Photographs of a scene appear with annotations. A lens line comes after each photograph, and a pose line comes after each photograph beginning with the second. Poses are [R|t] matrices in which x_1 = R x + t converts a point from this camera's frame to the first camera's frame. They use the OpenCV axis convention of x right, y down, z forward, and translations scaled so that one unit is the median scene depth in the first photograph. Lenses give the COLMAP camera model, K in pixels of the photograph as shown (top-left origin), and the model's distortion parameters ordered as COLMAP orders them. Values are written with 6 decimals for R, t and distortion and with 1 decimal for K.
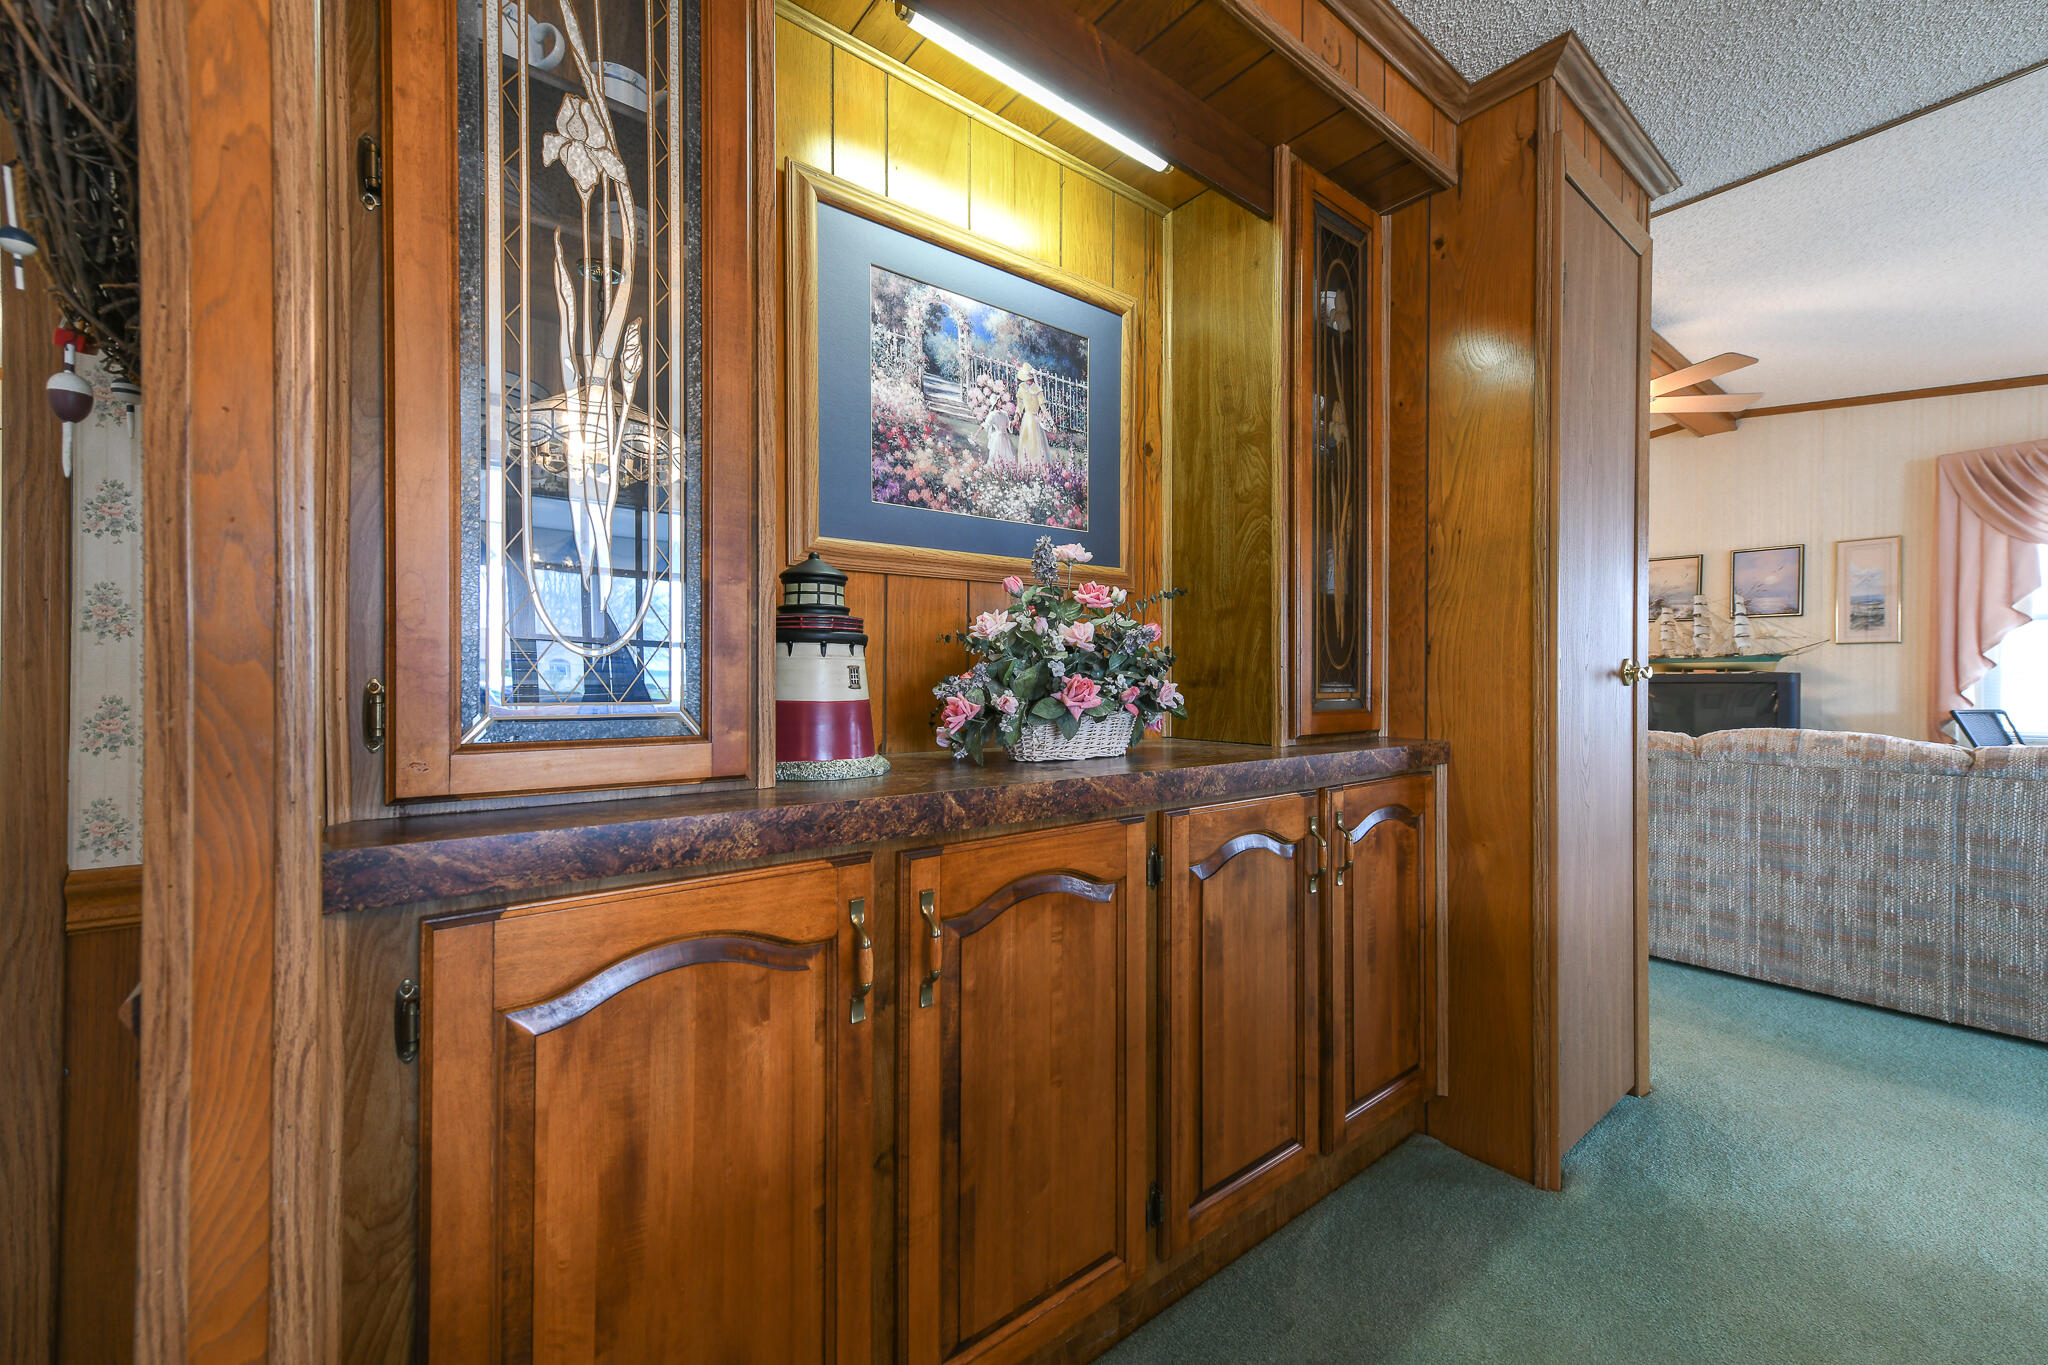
lens RADIAL K [[800.5, 0, 1033.1], [0, 800.5, 678.4], [0, 0, 1]] dist [0.016889, -0.000296]
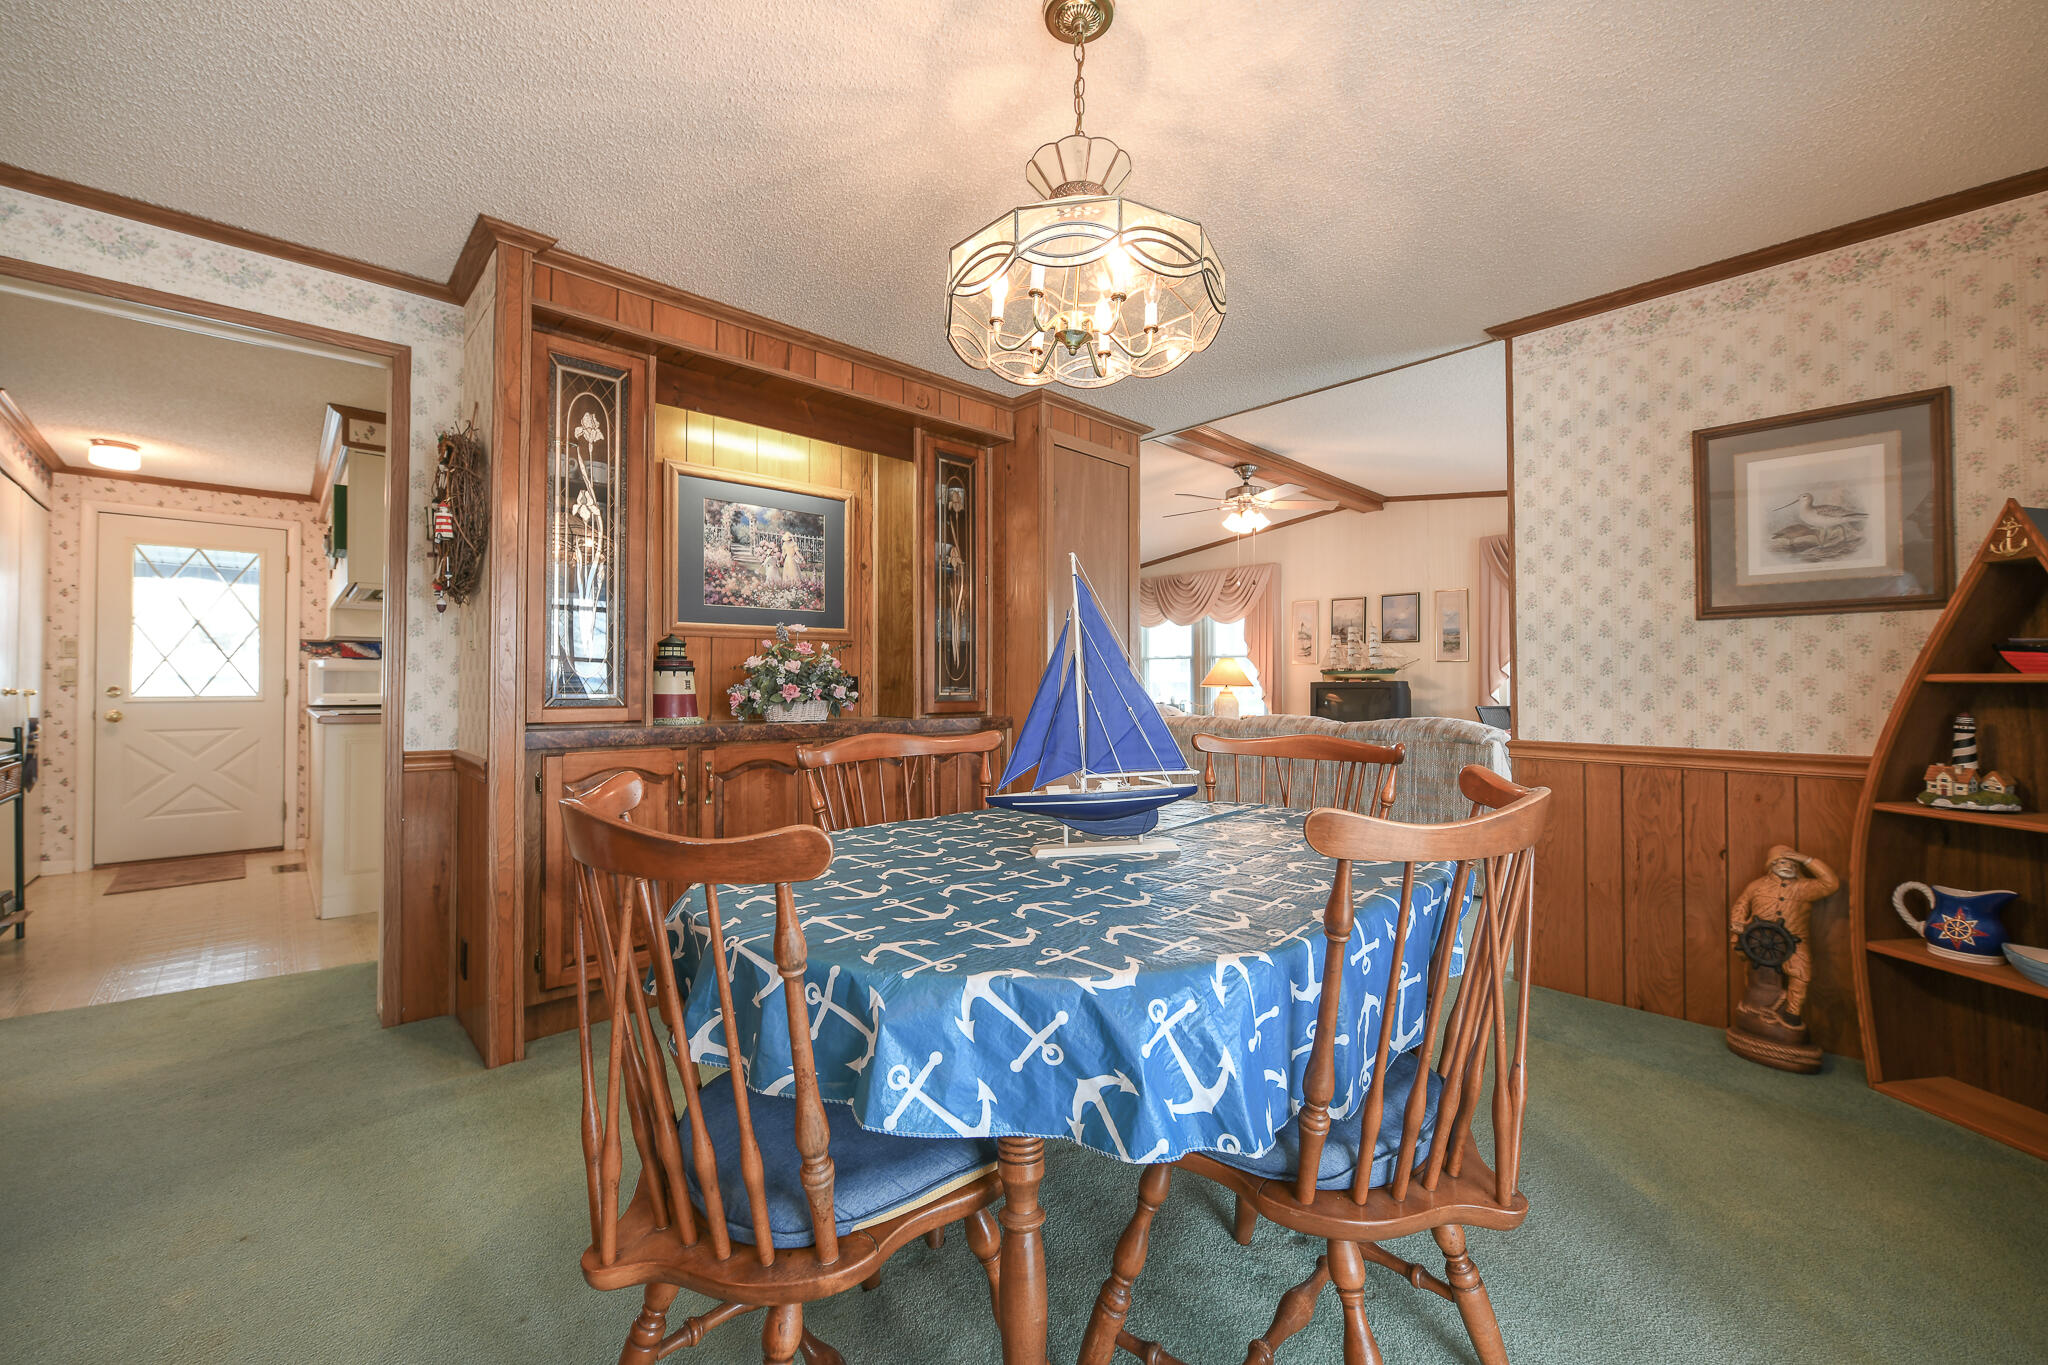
lens RADIAL K [[805.0, 0, 1032.4], [0, 805.0, 674.8], [0, 0, 1]] dist [-0.000216, -0.003363]
pose [[0.996134, 0.000847, 0.087841, 0.495348], [0.000317, 0.999912, -0.013234, 0.000939], [-0.087844, 0.013210, 0.996047, -1.257177]]
